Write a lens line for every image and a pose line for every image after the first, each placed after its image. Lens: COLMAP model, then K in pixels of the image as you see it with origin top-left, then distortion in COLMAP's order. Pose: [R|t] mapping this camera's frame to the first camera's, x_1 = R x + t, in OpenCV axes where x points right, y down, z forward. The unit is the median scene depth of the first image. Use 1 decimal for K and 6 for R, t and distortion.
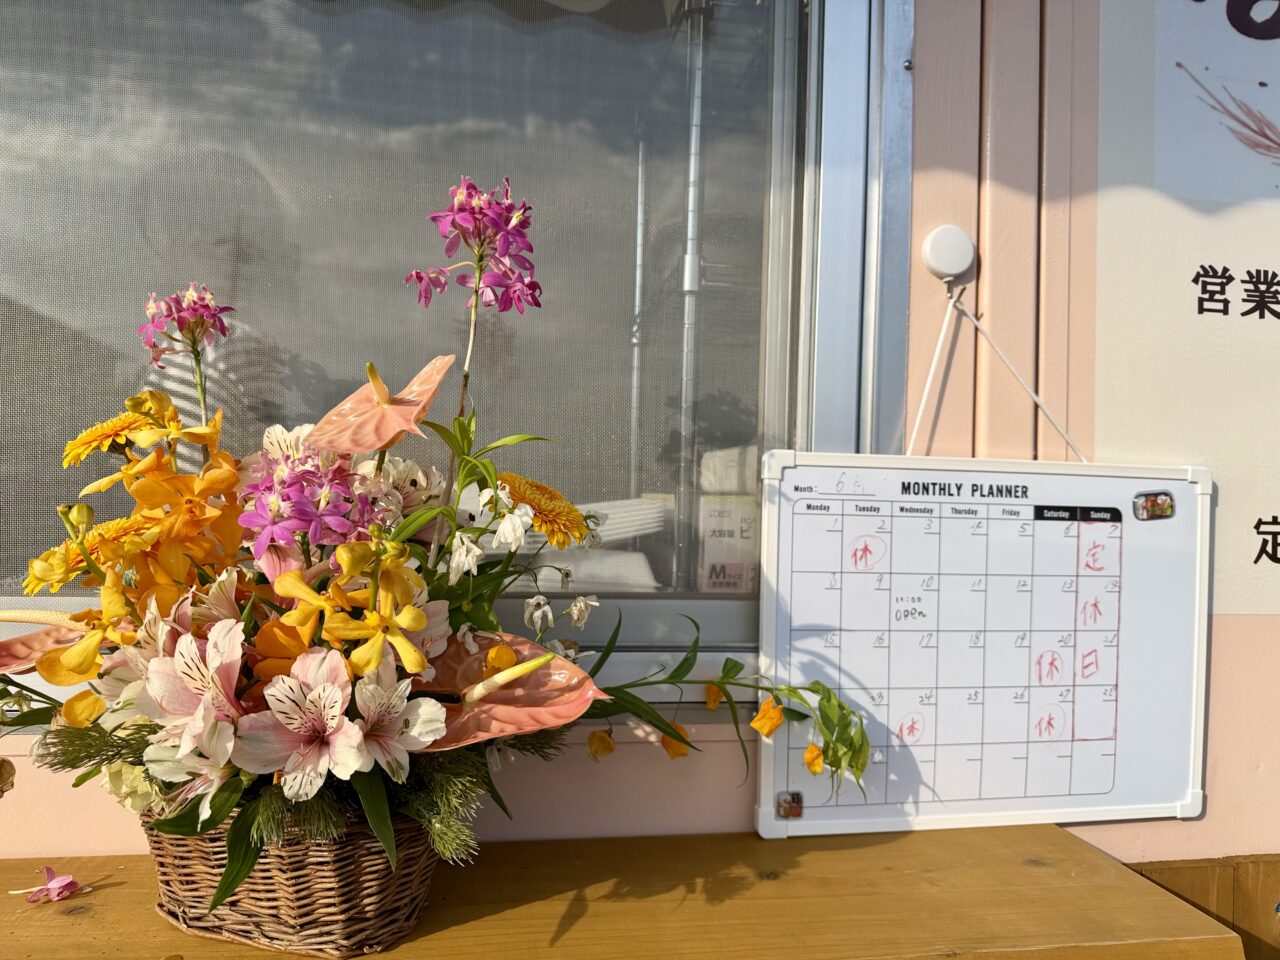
lens RADIAL K [[856.7, 0, 637.7], [0, 856.7, 482.4], [0, 0, 1]] dist [0.018088, -0.011121]
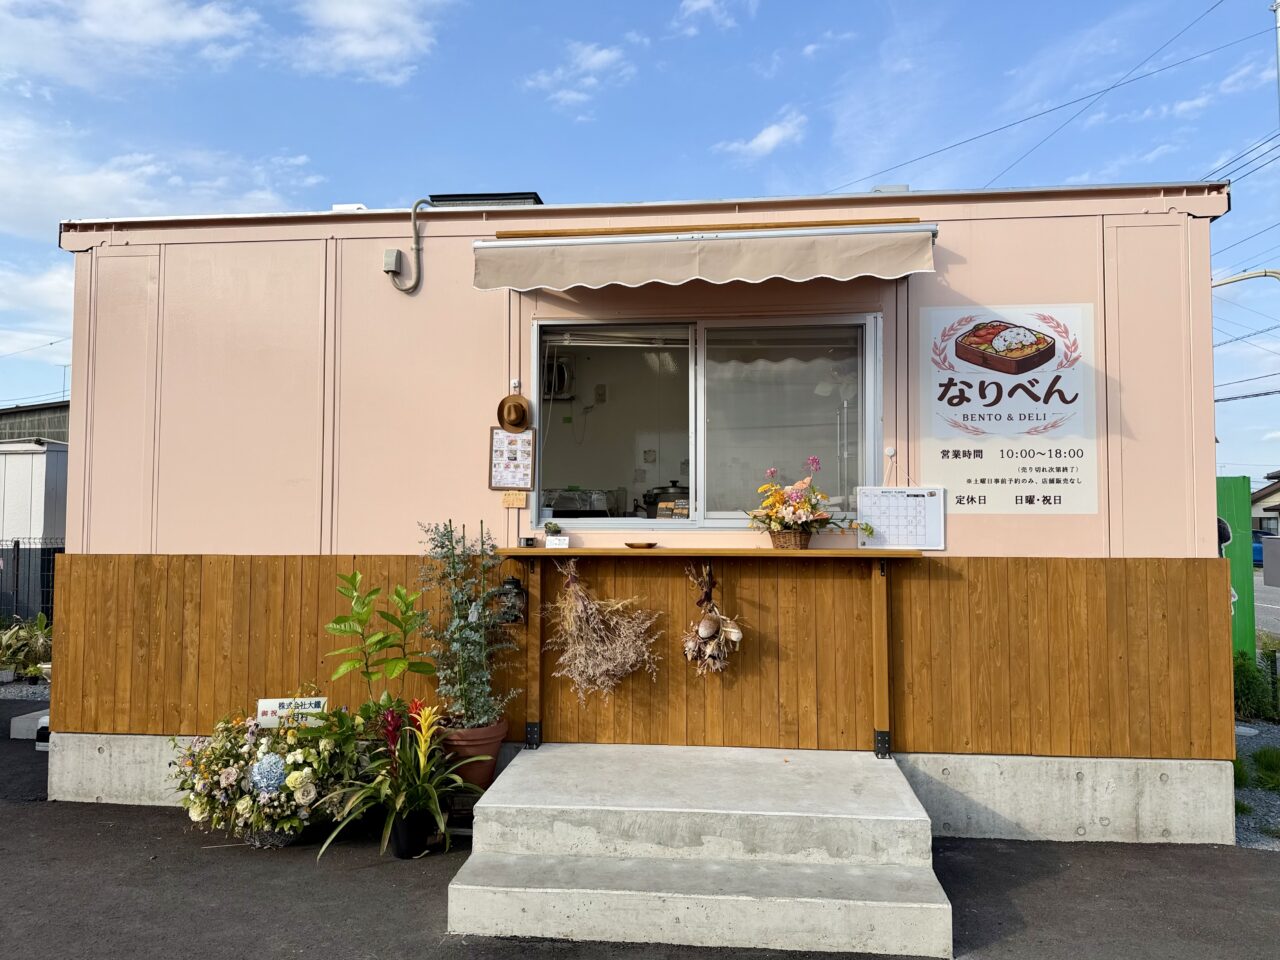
lens RADIAL K [[856.7, 0, 633.5], [0, 856.7, 481.9], [0, 0, 1]] dist [0.018088, -0.011121]
pose [[0.955022, -0.036890, -0.294230, 0.413264], [0.026375, 0.998866, -0.039627, 0.124789], [0.295358, 0.030084, 0.954913, -5.195645]]
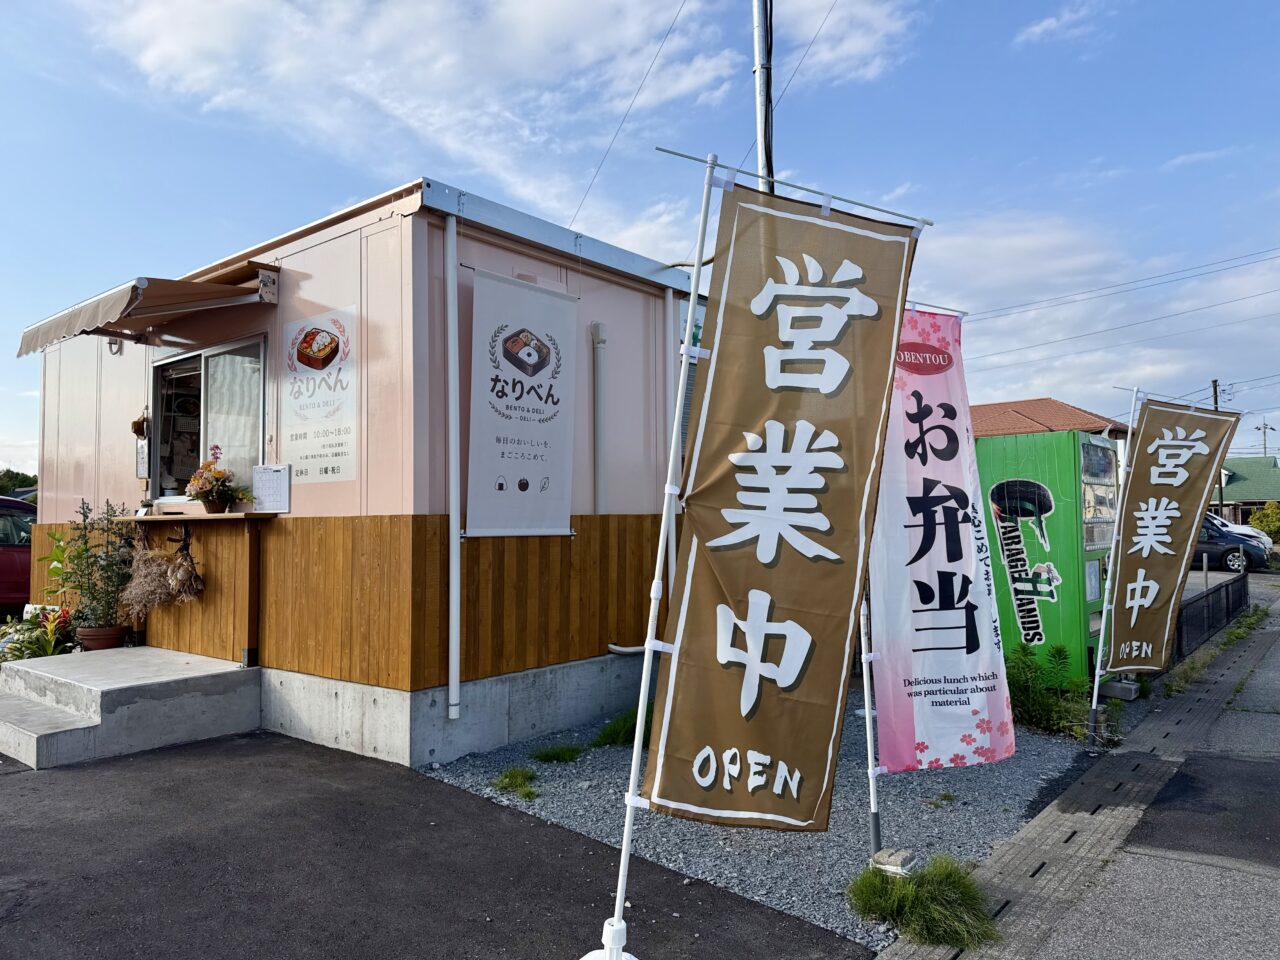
lens RADIAL K [[856.7, 0, 631.7], [0, 856.7, 477.1], [0, 0, 1]] dist [0.018088, -0.011121]
pose [[0.647406, -0.065886, -0.759292, 8.295444], [0.036389, 0.997792, -0.055555, 0.626351], [0.761276, 0.008337, 0.648375, -1.578740]]
